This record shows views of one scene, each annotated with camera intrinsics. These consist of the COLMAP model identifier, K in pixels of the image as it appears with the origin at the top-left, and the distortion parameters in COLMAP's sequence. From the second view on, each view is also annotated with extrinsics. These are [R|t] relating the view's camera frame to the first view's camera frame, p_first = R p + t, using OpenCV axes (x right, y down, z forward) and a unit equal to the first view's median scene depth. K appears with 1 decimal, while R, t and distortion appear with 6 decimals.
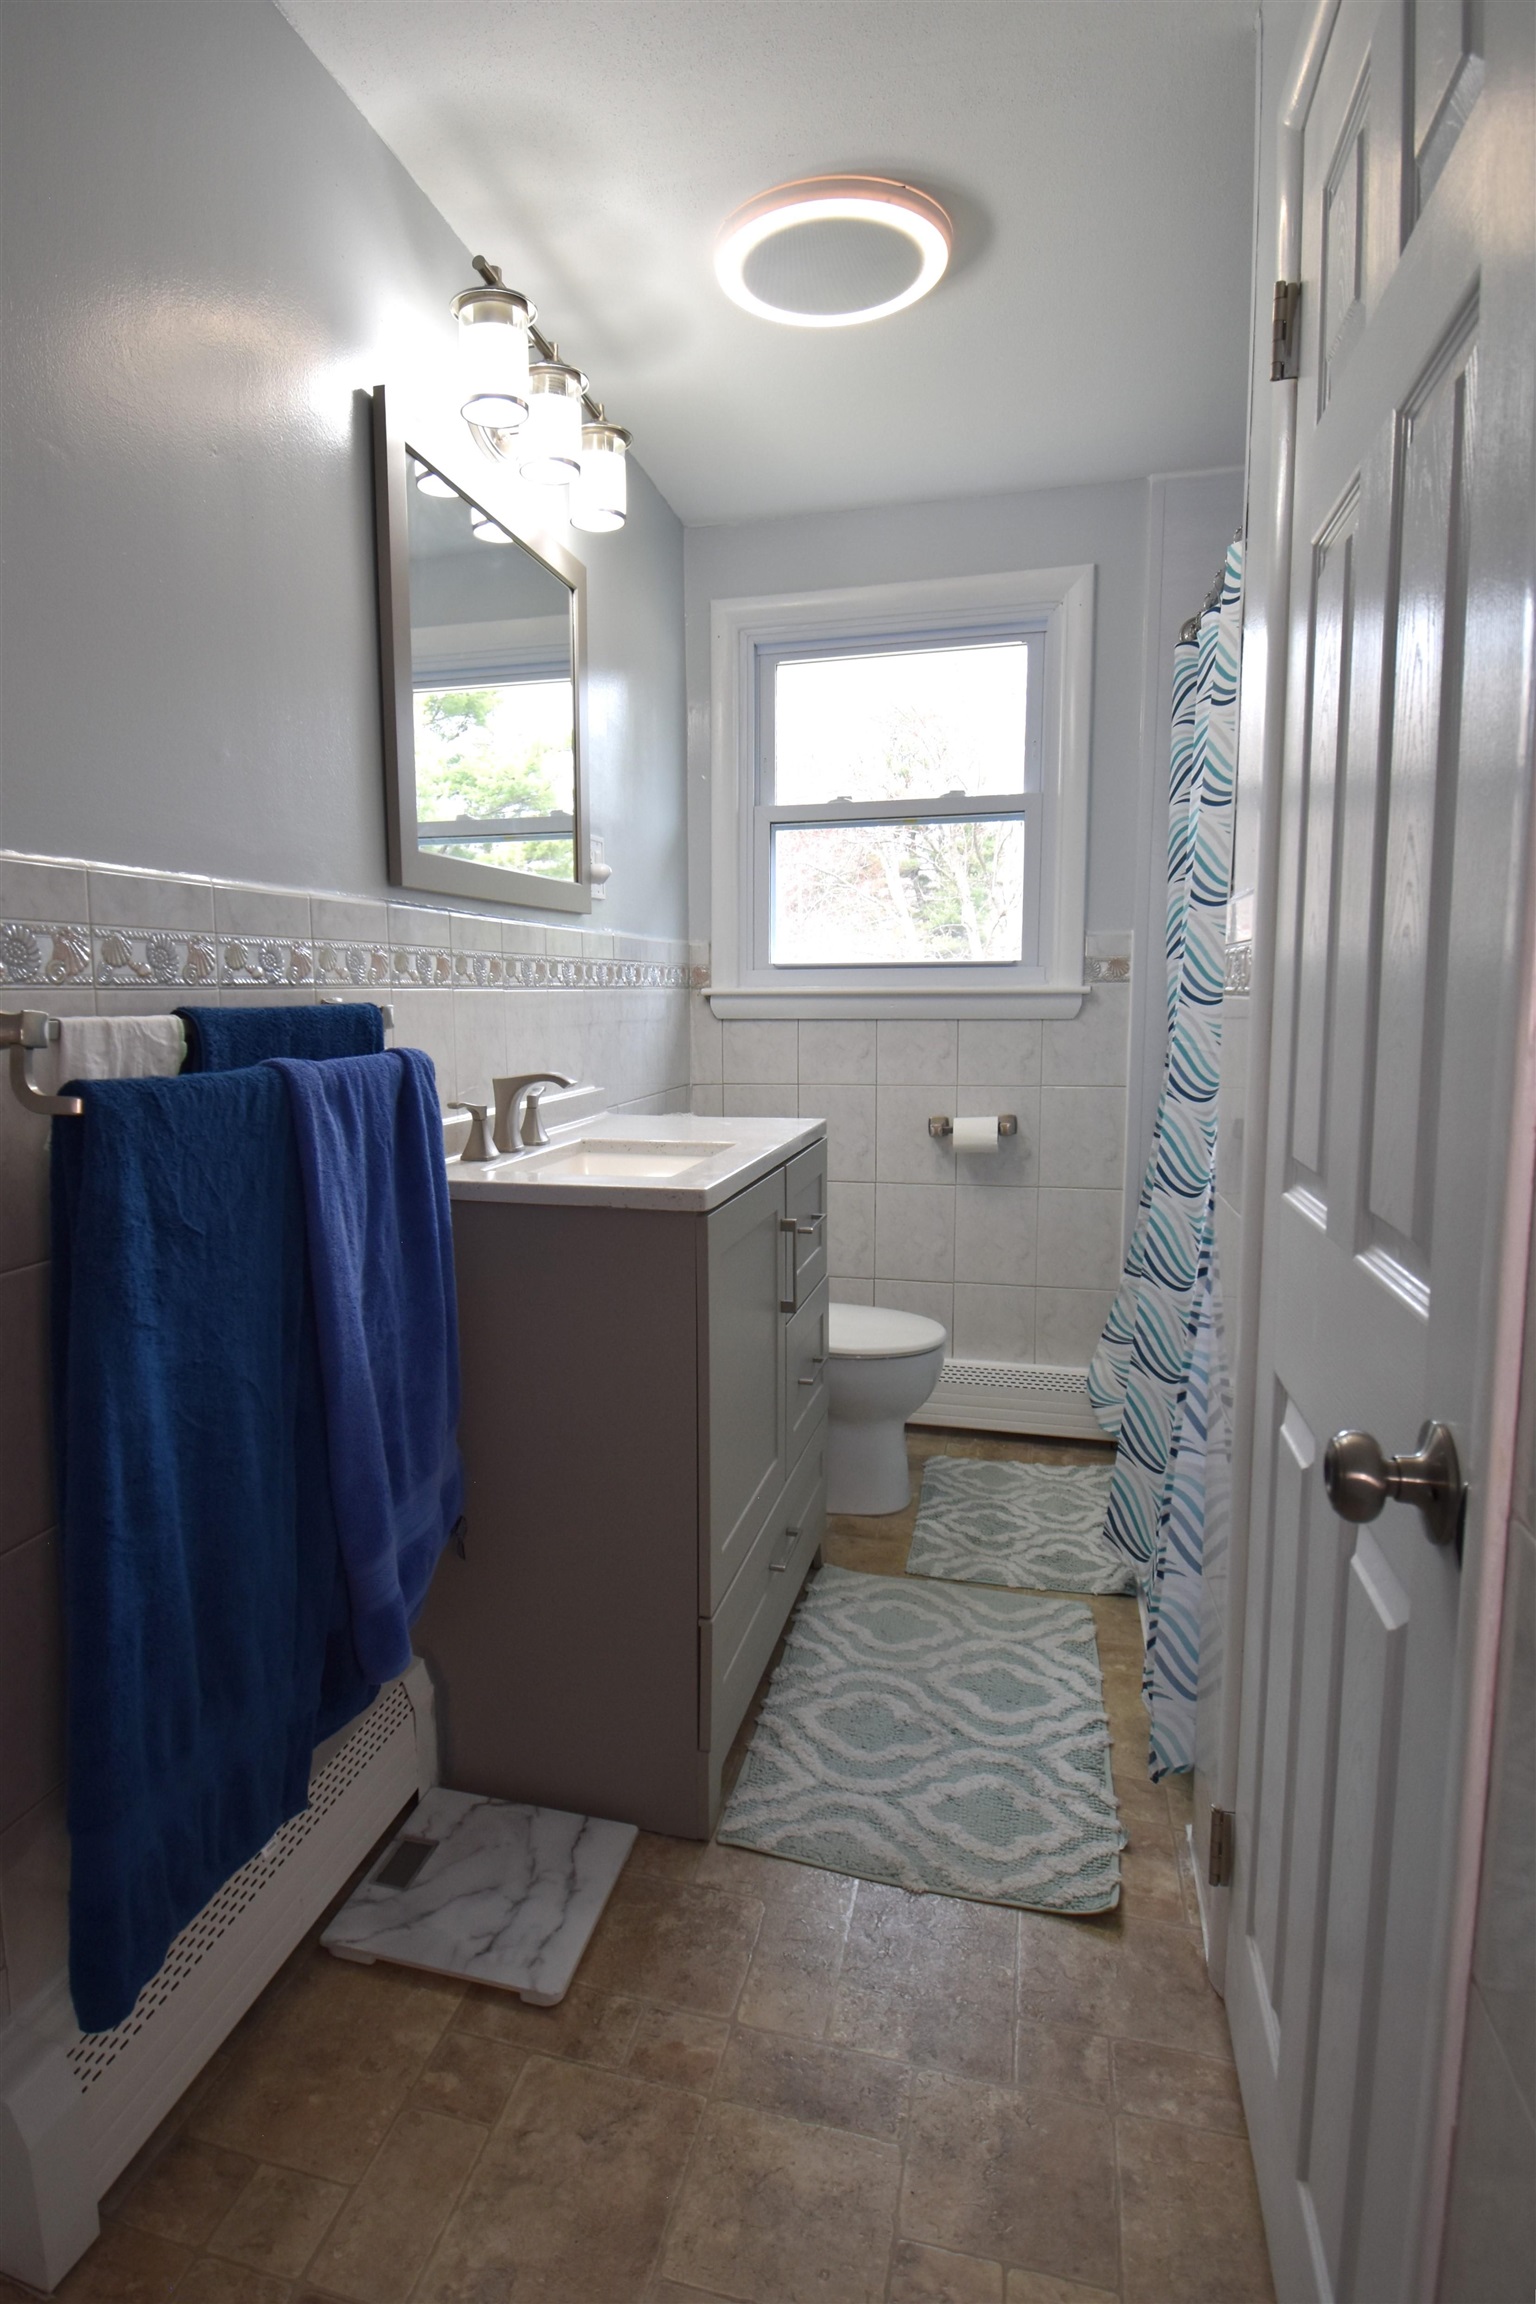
lens RADIAL K [[1228.5, 0, 751.3], [0, 1228.5, 1135.0], [0, 0, 1]] dist [-0.001727, -0.006610]
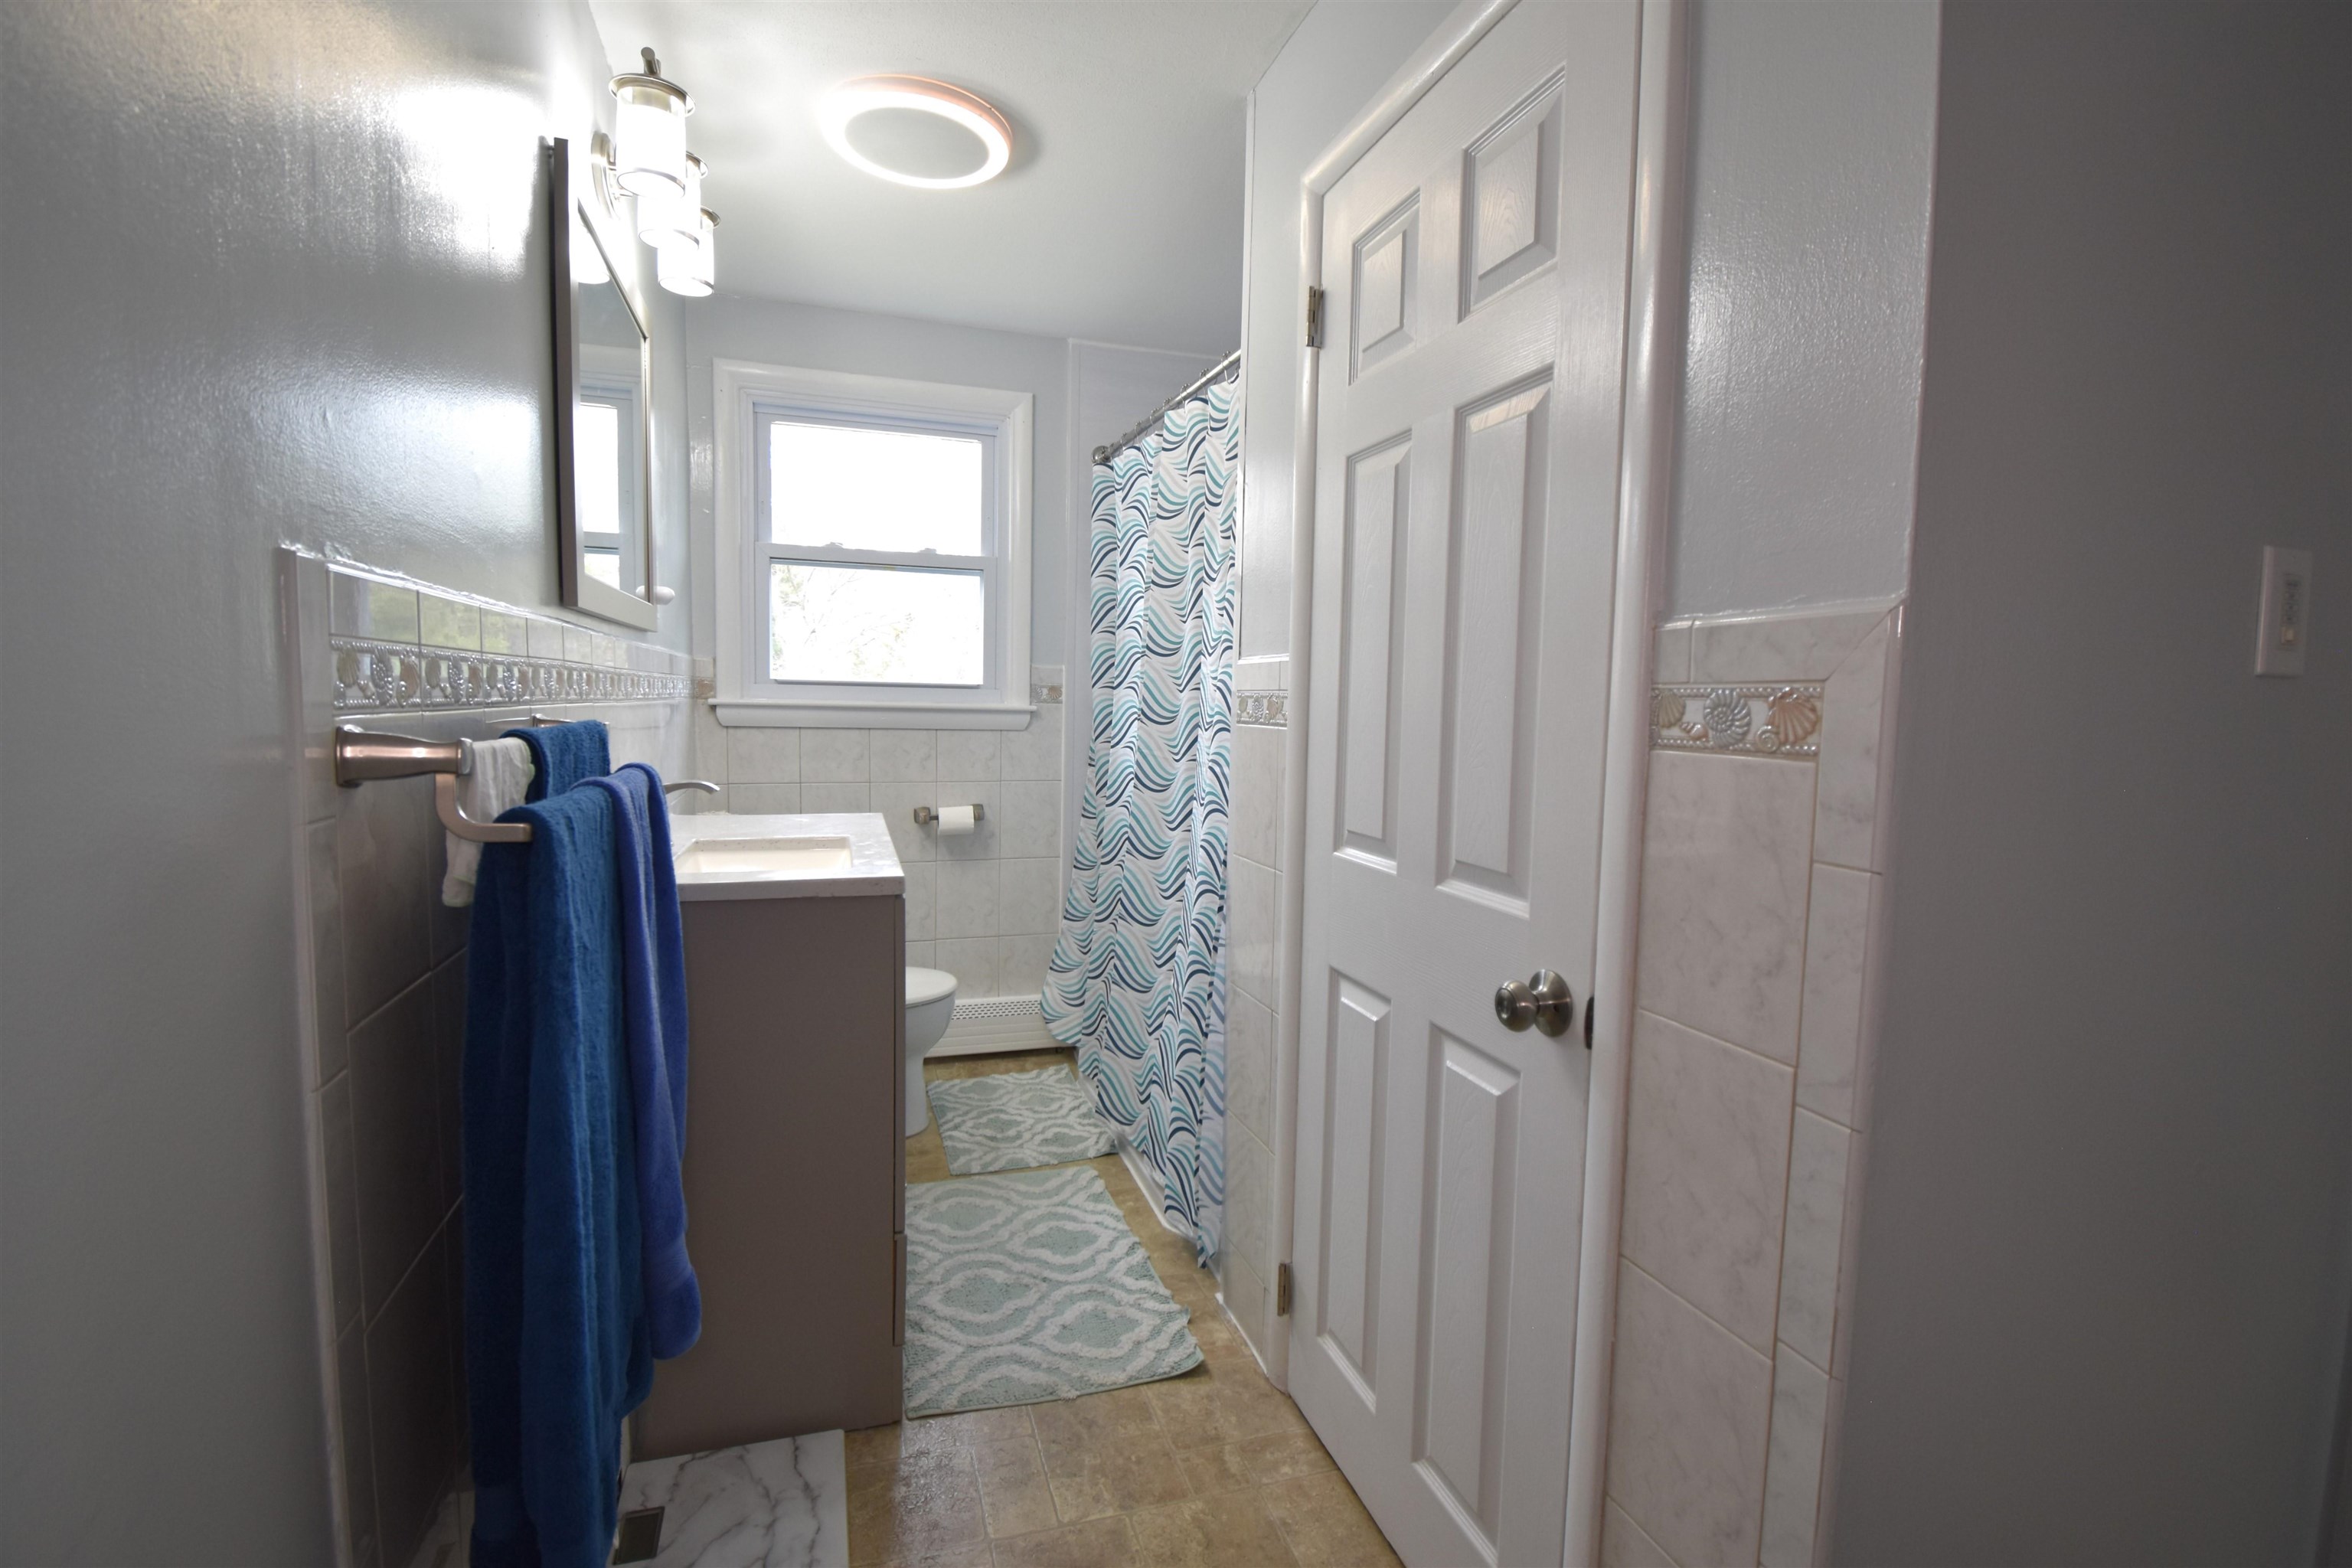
lens RADIAL K [[1009.7, 0, 1176.2], [0, 1009.7, 781.1], [0, 0, 1]] dist [0.000475, -0.002135]
pose [[0.841477, -0.016958, 0.540027, -0.254783], [0.034573, 0.999149, -0.022496, -0.012928], [-0.539186, 0.037600, 0.841347, 0.001594]]
